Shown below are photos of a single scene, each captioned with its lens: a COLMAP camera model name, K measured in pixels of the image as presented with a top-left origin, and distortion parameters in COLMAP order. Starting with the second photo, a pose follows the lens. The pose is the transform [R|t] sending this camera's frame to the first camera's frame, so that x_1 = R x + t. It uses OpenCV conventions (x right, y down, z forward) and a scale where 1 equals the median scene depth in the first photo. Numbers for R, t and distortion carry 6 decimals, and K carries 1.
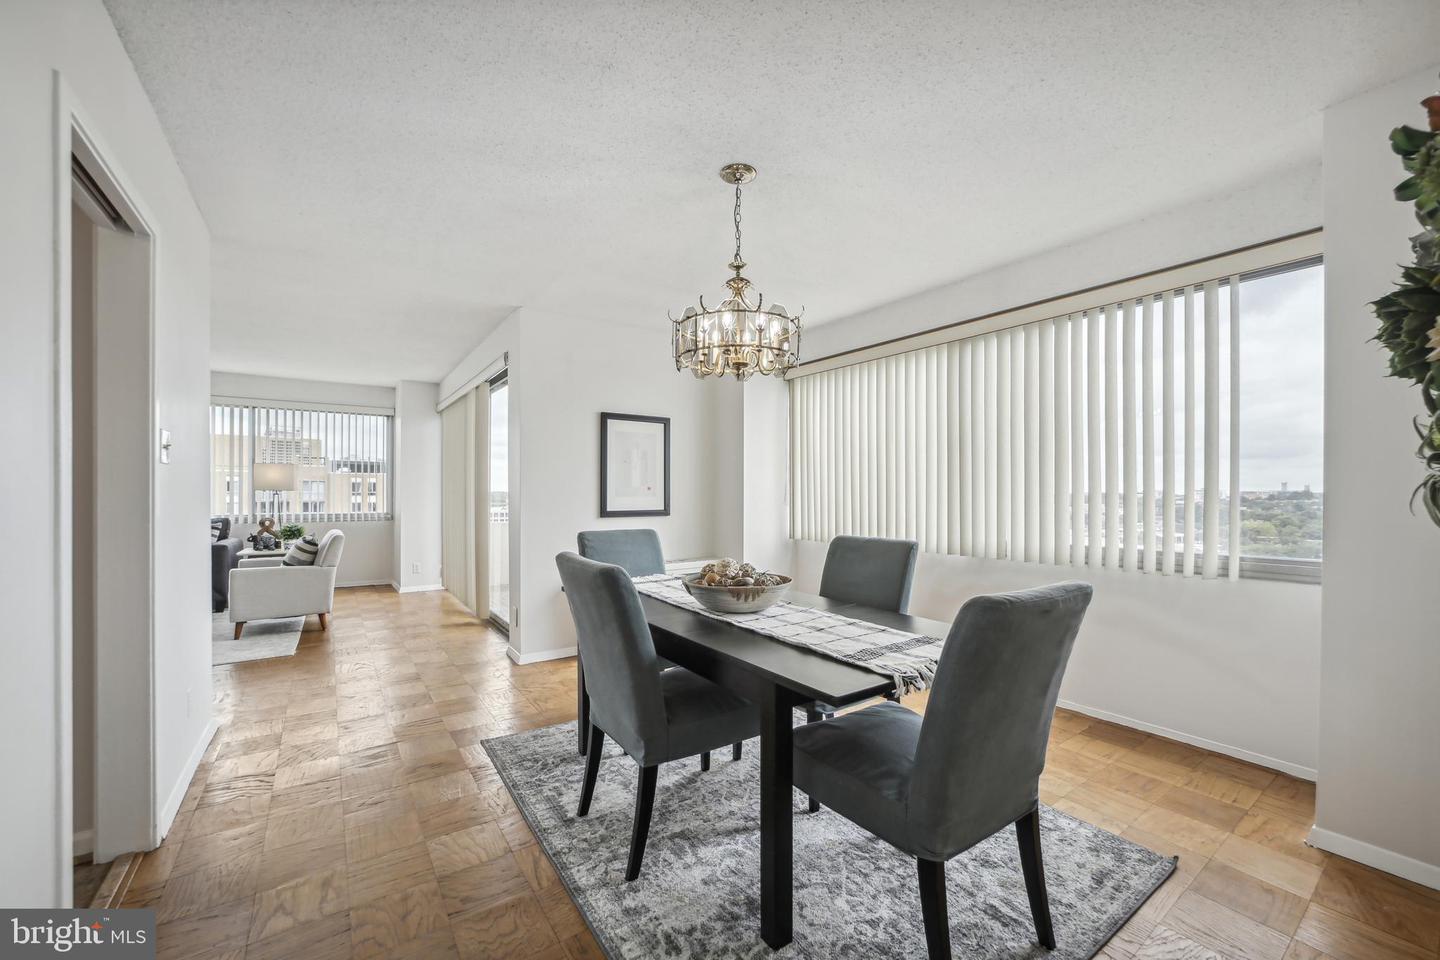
lens RADIAL K [[566.4, 0, 729.4], [0, 566.4, 489.6], [0, 0, 1]] dist [-0.000754, 0.000285]
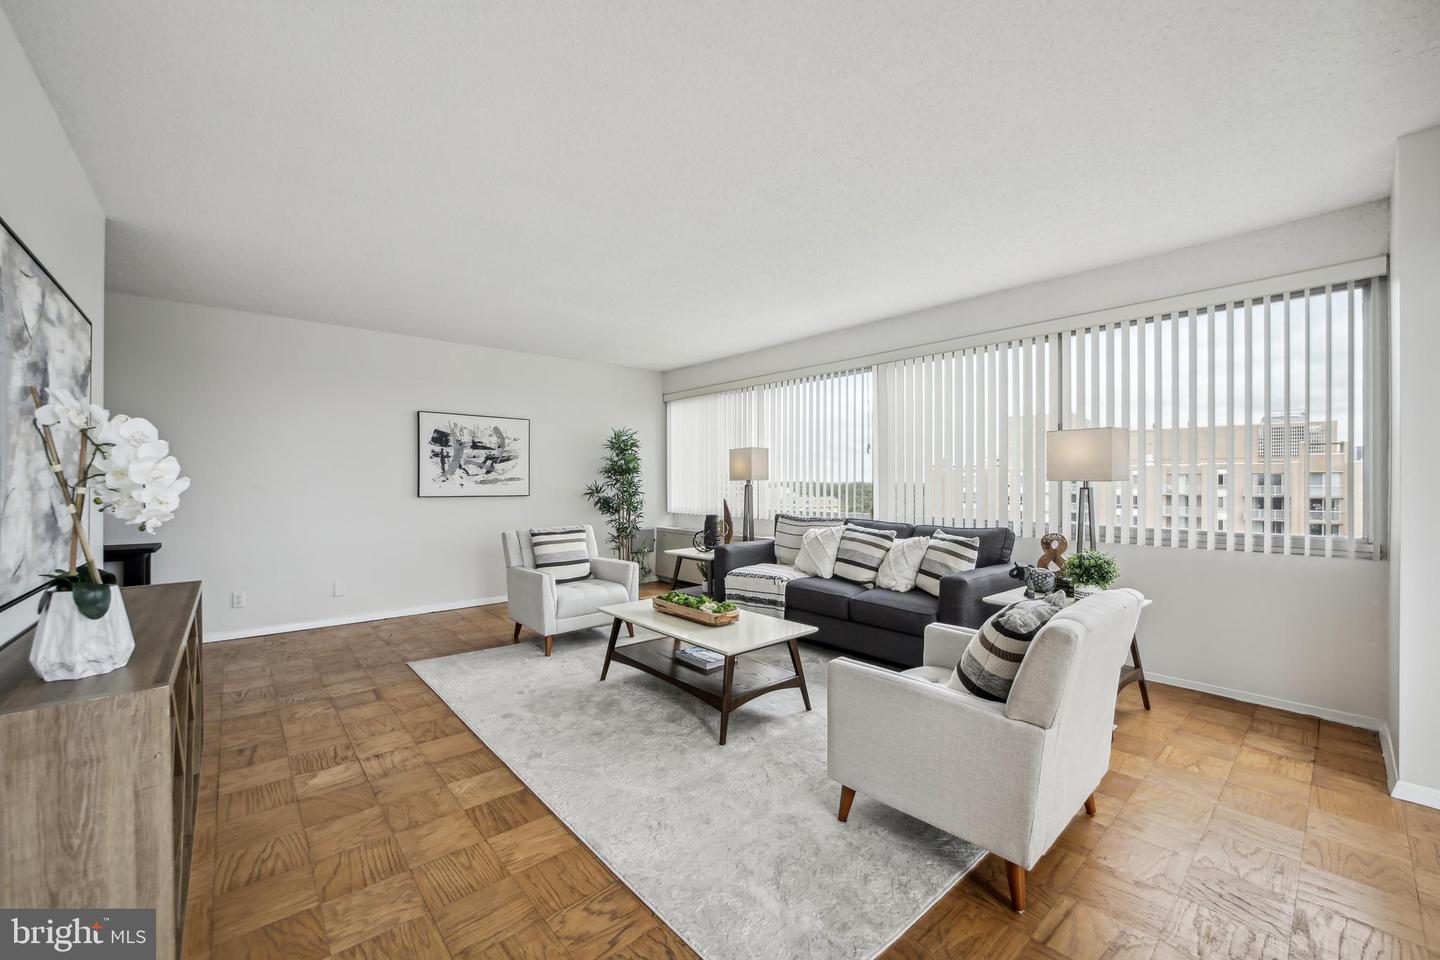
lens RADIAL K [[566.4, 0, 729.4], [0, 566.4, 489.6], [0, 0, 1]] dist [-0.000754, 0.000285]
pose [[0.119259, 0.010616, -0.992806, -0.465628], [-0.000515, 0.999943, 0.010631, 0.004151], [0.992863, -0.000757, 0.119258, 0.890584]]
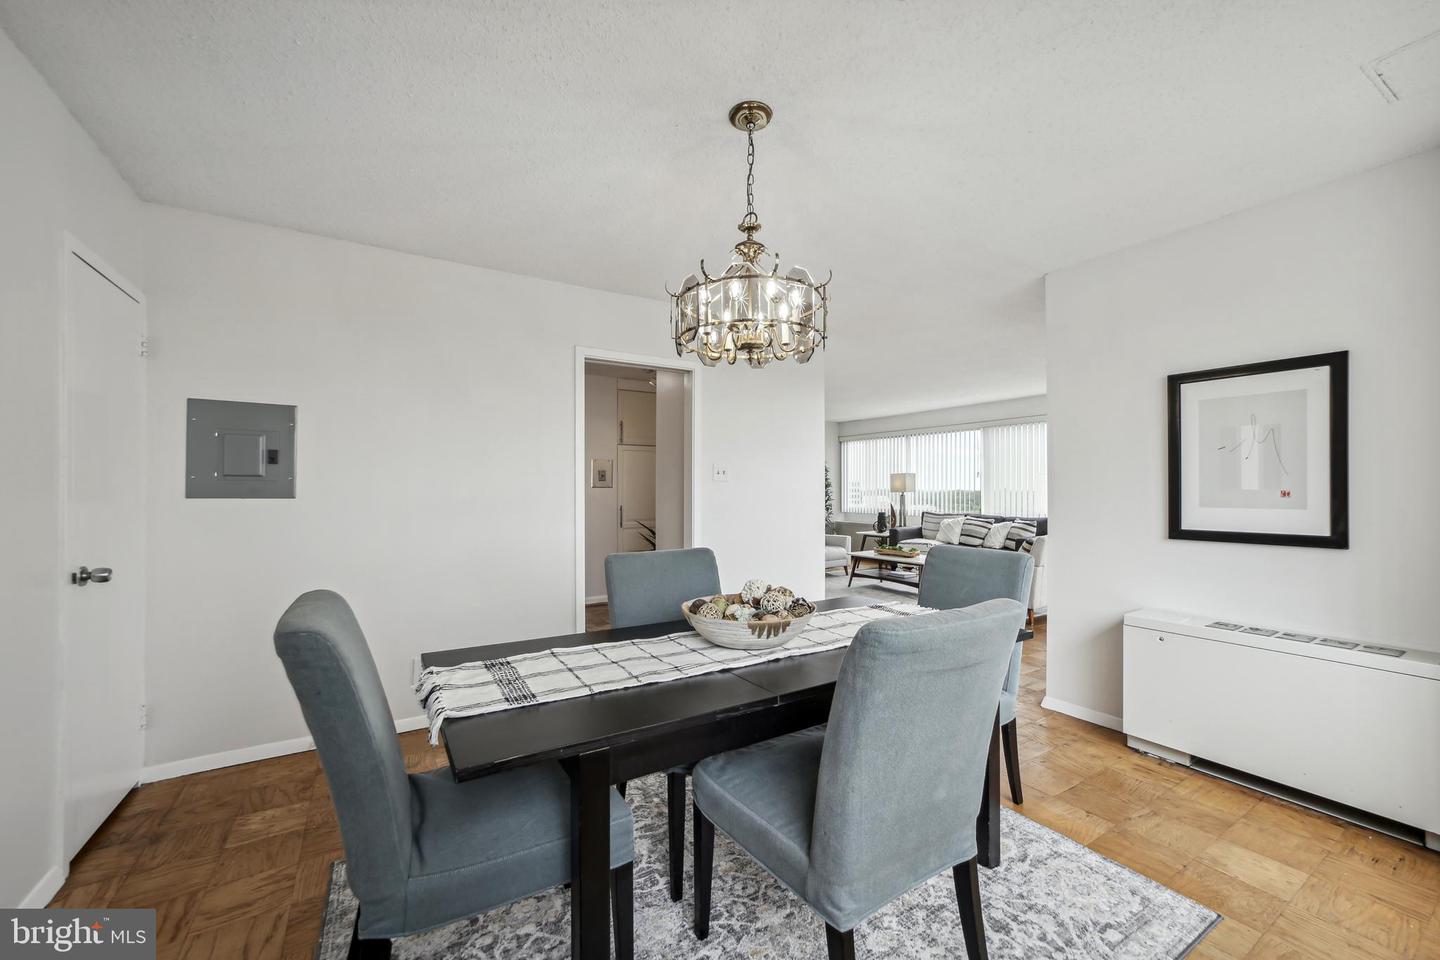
lens RADIAL K [[566.4, 0, 729.4], [0, 566.4, 489.6], [0, 0, 1]] dist [-0.000754, 0.000285]
pose [[-0.039699, -0.003712, -0.999205, 0.432610], [-0.002911, 0.999989, -0.003599, -0.003046], [0.999207, 0.002766, -0.039709, 0.521438]]
